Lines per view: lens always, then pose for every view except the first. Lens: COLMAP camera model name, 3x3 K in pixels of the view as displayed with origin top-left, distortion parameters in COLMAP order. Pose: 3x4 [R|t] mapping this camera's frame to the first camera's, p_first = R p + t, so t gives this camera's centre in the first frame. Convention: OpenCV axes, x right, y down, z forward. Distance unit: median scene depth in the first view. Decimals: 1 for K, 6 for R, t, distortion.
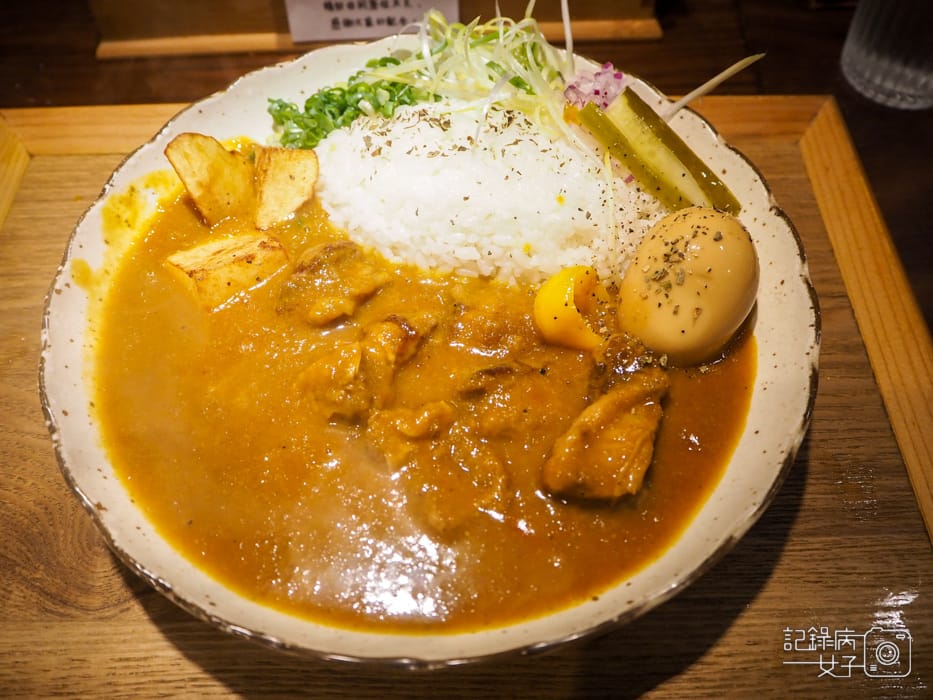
lens RADIAL K [[770.0, 0, 466.5], [0, 770.0, 350.0], [0, 0, 1]] dist [-0.007430, 0.000540]
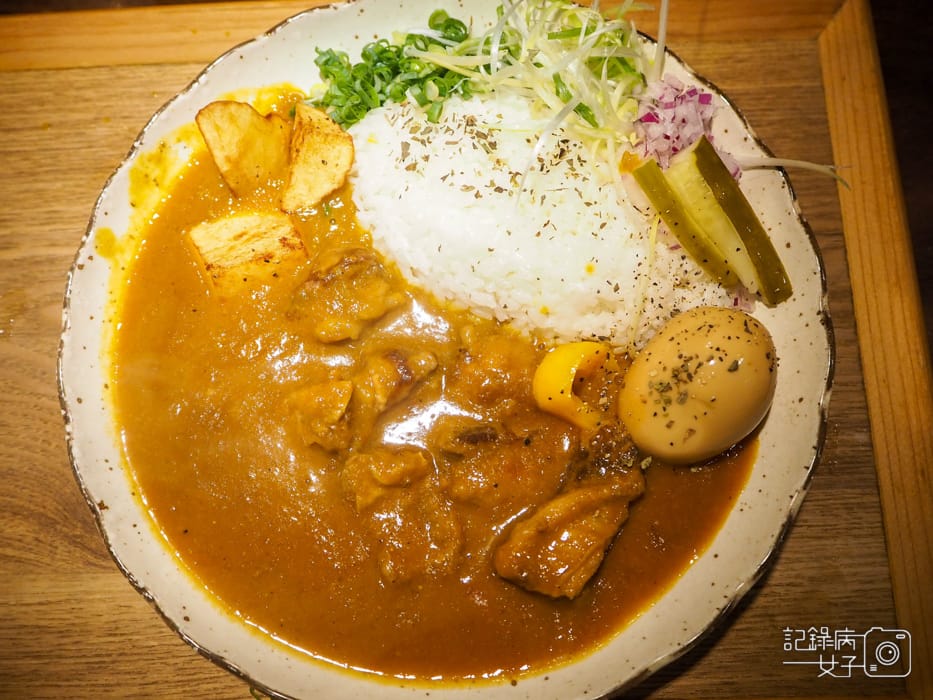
lens RADIAL K [[816.2, 0, 464.3], [0, 816.2, 335.4], [0, 0, 1]] dist [0.000342, 0.004312]
pose [[0.973987, 0.212730, -0.078075, 0.066067], [-0.174719, 0.924394, 0.339070, -0.415143], [0.144302, -0.316609, 0.937516, 0.020326]]
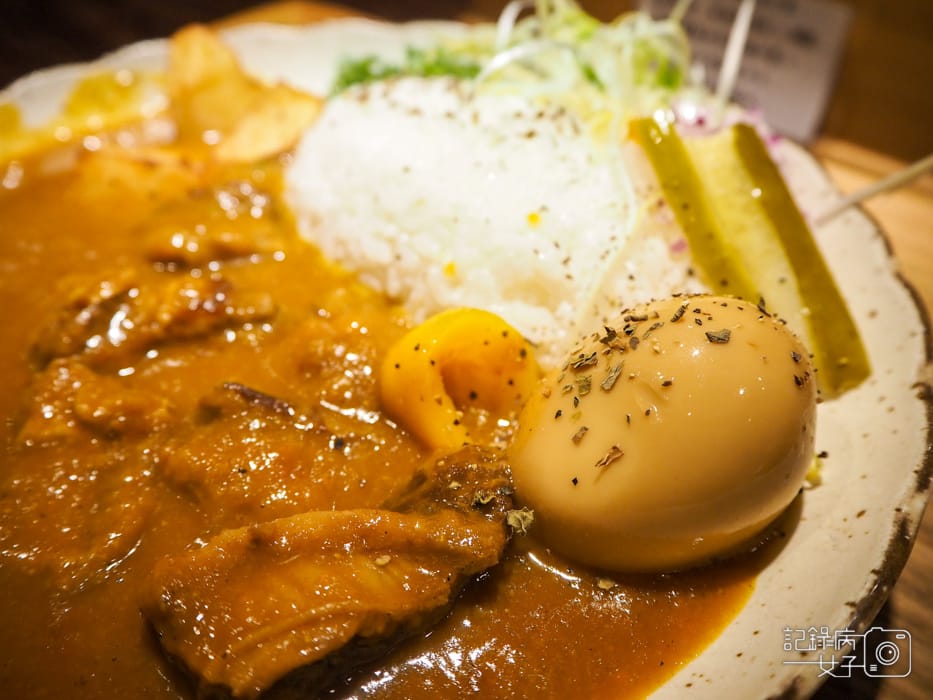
lens RADIAL K [[770.0, 0, 466.5], [0, 770.0, 350.0], [0, 0, 1]] dist [-0.007430, 0.000540]
pose [[0.823530, 0.374874, -0.425755, 0.362389], [-0.470775, 0.870381, -0.144249, 0.006560], [0.316494, 0.319228, 0.893266, 0.457388]]
